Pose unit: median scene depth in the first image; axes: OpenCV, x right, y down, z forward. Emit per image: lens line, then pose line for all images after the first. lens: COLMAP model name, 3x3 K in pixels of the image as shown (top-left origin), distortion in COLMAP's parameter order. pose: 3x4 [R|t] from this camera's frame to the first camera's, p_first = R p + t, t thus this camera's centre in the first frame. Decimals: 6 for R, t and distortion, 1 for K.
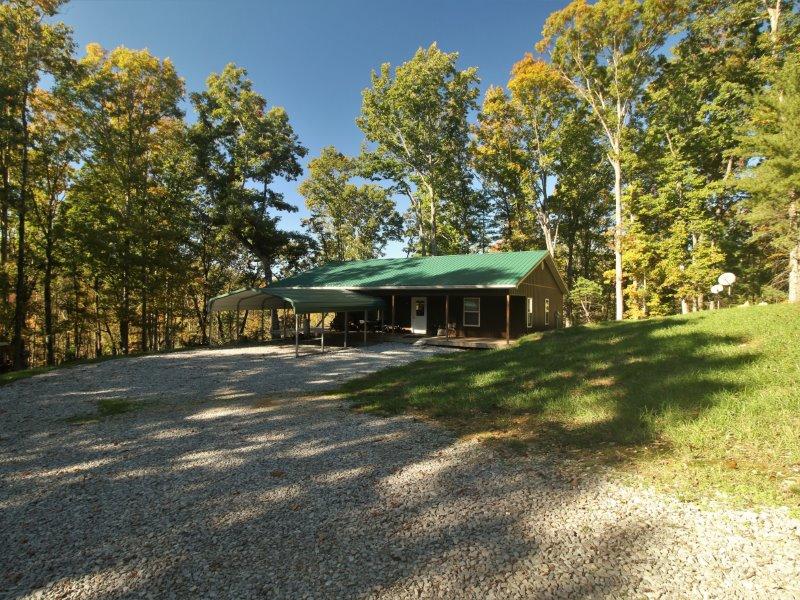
lens RADIAL K [[427.5, 0, 397.7], [0, 427.5, 295.8], [0, 0, 1]] dist [-0.003614, -0.003276]
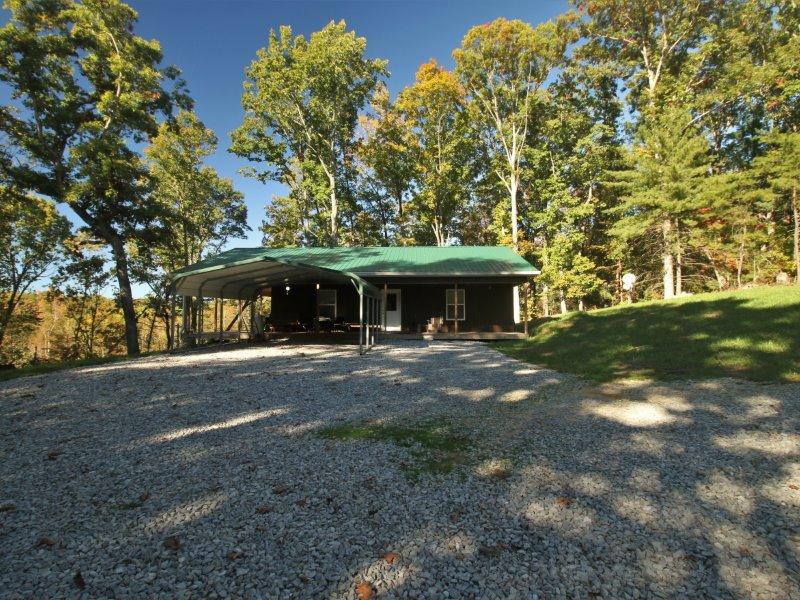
lens RADIAL K [[427.5, 0, 397.7], [0, 427.5, 295.8], [0, 0, 1]] dist [-0.003614, -0.003276]
pose [[0.878676, 0.015723, 0.477159, -0.294189], [0.001882, 0.999336, -0.036394, 0.039816], [-0.477414, 0.032877, 0.878063, 0.188354]]
